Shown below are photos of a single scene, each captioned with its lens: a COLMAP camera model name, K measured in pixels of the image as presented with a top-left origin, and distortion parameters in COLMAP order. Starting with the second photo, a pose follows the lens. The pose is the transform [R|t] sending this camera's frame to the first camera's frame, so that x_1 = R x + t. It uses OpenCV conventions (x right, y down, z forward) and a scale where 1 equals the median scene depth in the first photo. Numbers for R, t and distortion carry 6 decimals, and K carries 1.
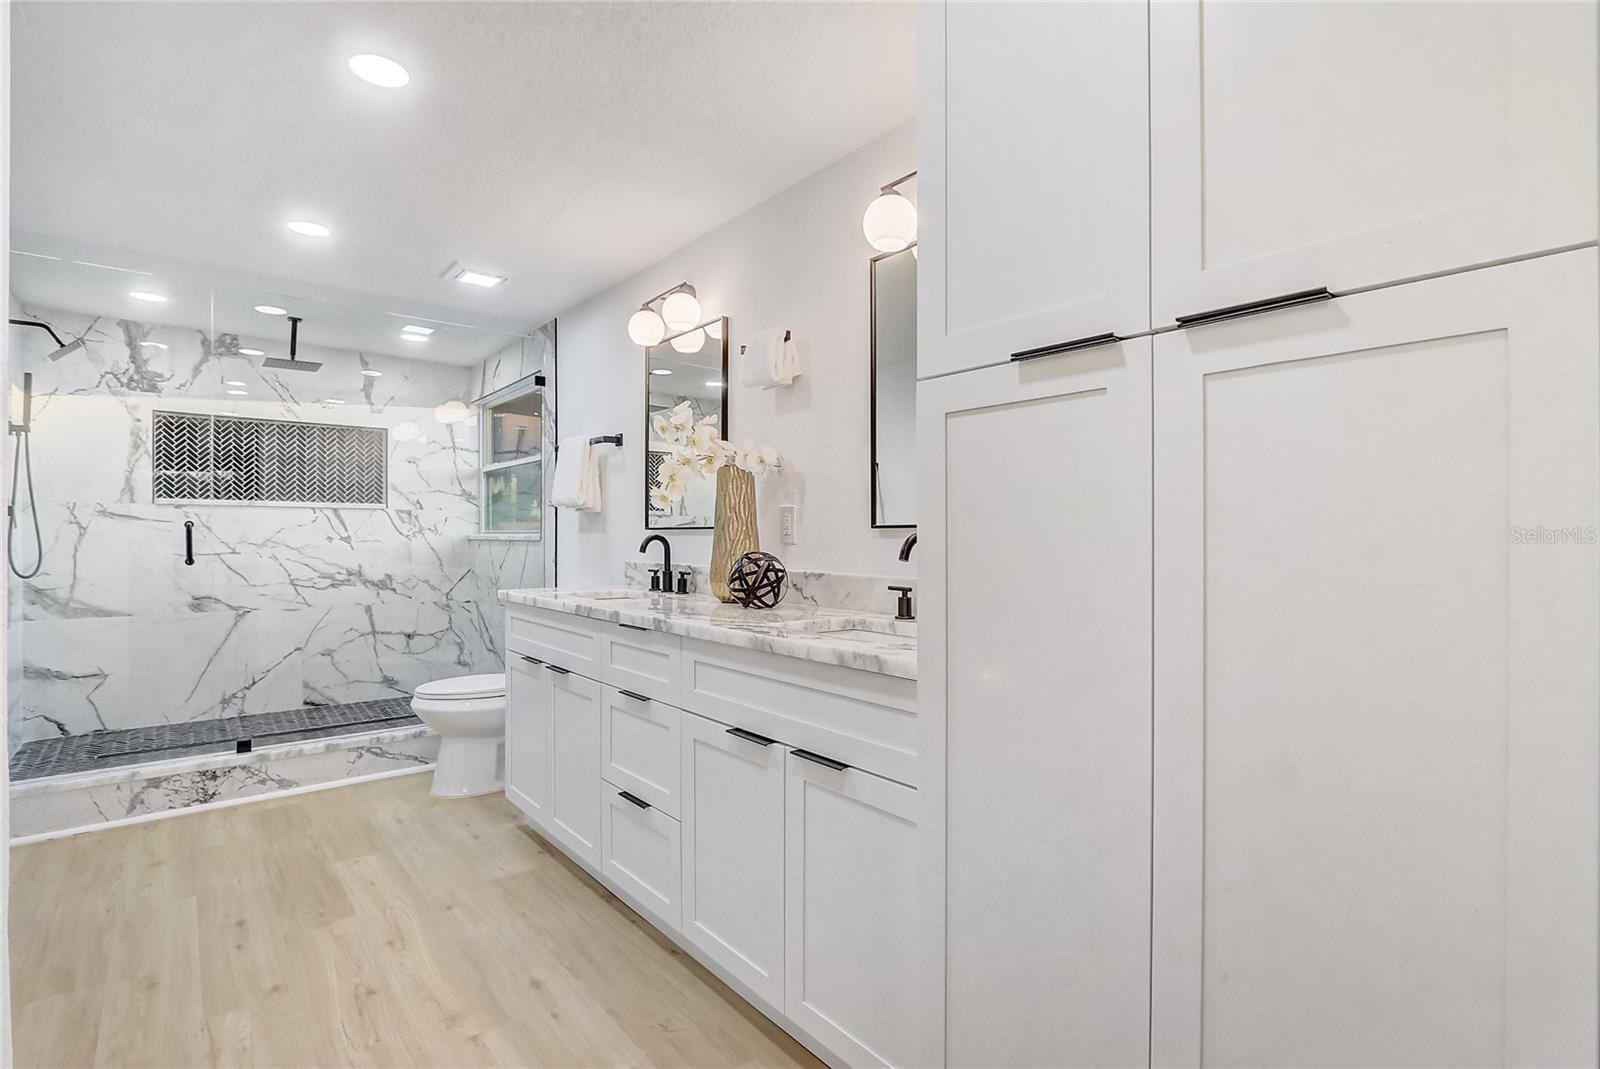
lens RADIAL K [[754.7, 0, 810.7], [0, 754.7, 537.7], [0, 0, 1]] dist [-0.000672, -0.000032]
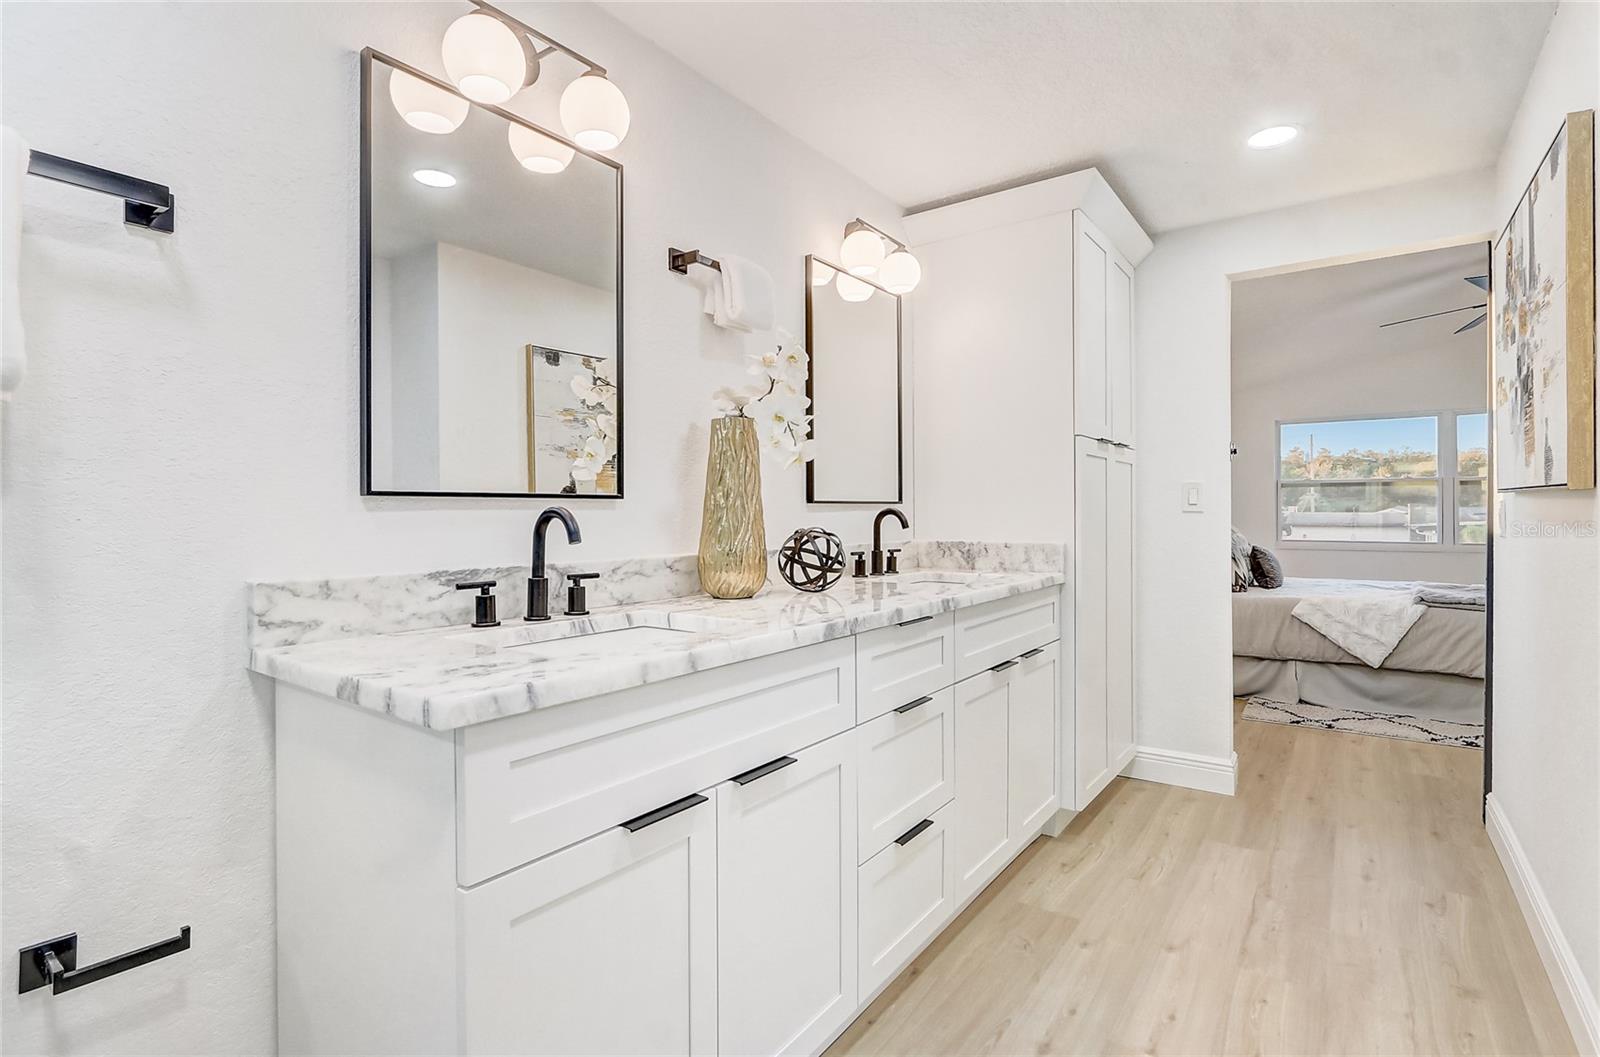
lens RADIAL K [[754.5, 0, 799.1], [0, 754.5, 511.9], [0, 0, 1]] dist [0.001535, -0.000014]
pose [[-0.226149, 0.006397, 0.974072, -0.982093], [0.009563, 0.999945, -0.004346, 0.004304], [-0.974046, 0.008332, -0.226197, 1.274074]]
